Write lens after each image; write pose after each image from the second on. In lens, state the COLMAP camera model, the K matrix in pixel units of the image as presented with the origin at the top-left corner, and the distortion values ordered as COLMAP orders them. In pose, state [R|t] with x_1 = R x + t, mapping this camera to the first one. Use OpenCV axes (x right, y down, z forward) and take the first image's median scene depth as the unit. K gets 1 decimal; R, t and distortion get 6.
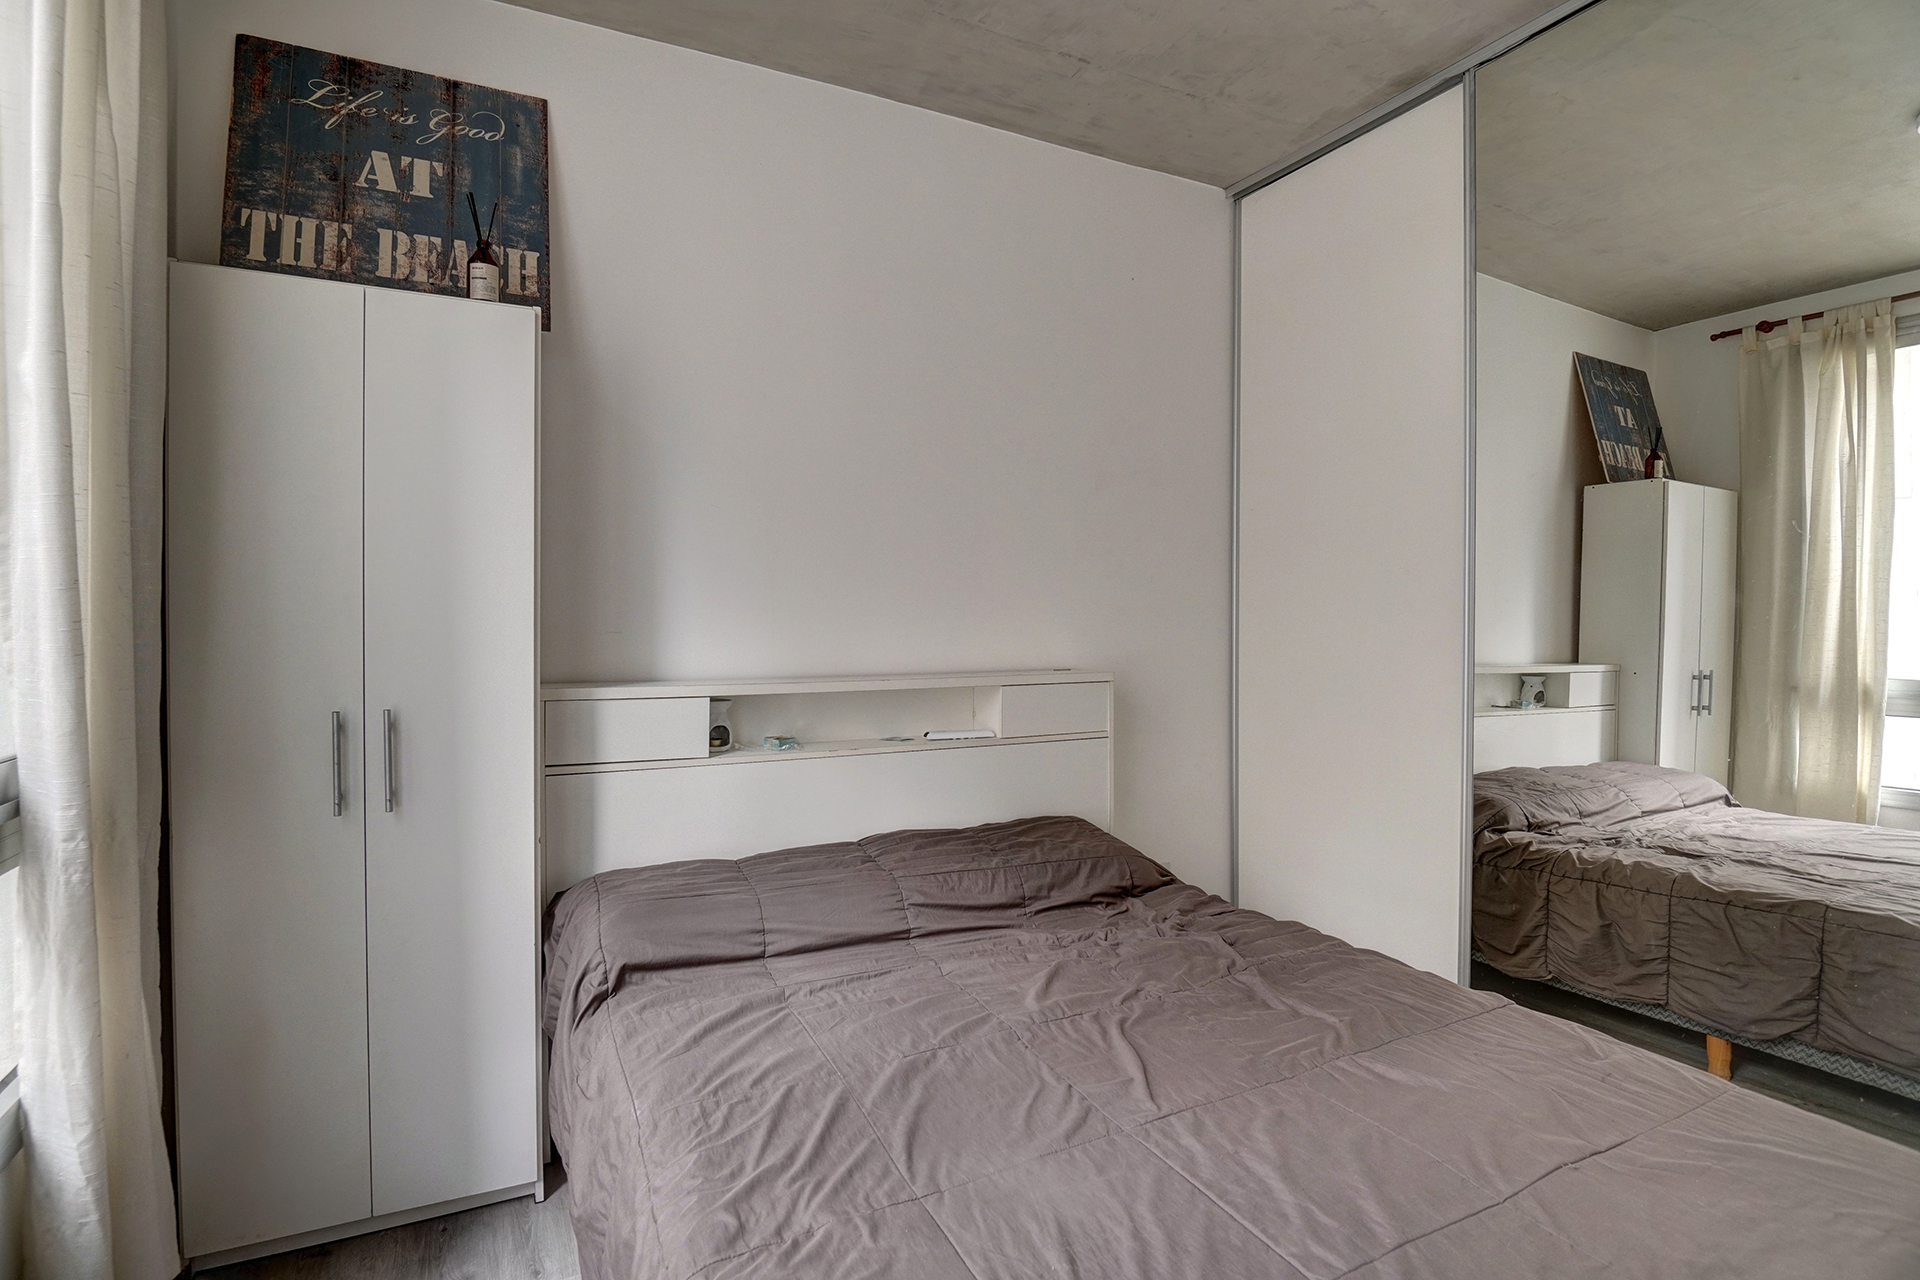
lens RADIAL K [[935.2, 0, 943.7], [0, 935.2, 634.5], [0, 0, 1]] dist [-0.021449, -0.002195]
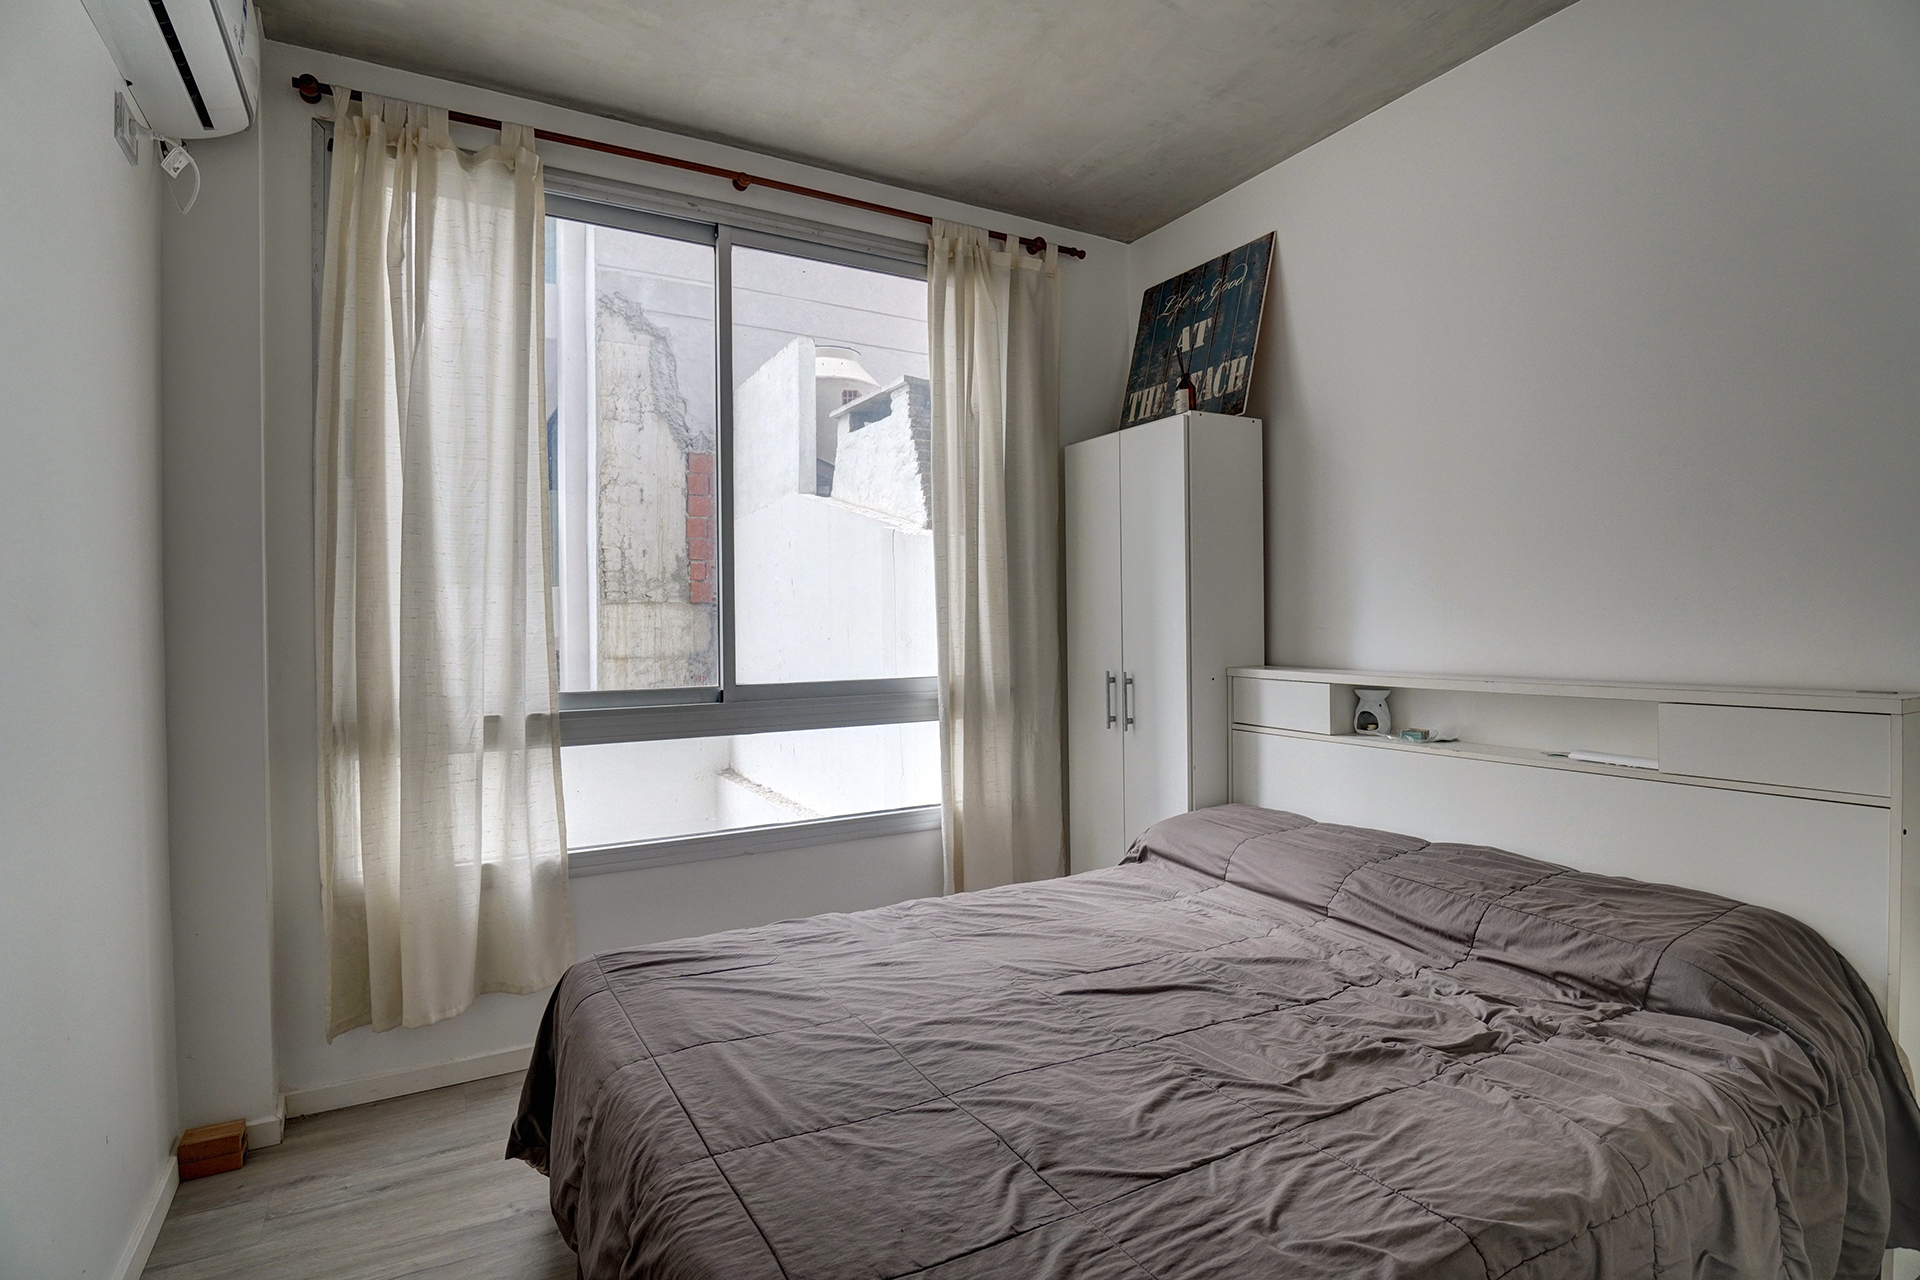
lens RADIAL K [[935.2, 0, 943.7], [0, 935.2, 634.5], [0, 0, 1]] dist [-0.021449, -0.002195]
pose [[0.047616, 0.012702, -0.998785, 0.986603], [-0.002068, 0.999918, 0.012618, -0.009788], [0.998864, 0.001465, 0.047639, 0.499754]]
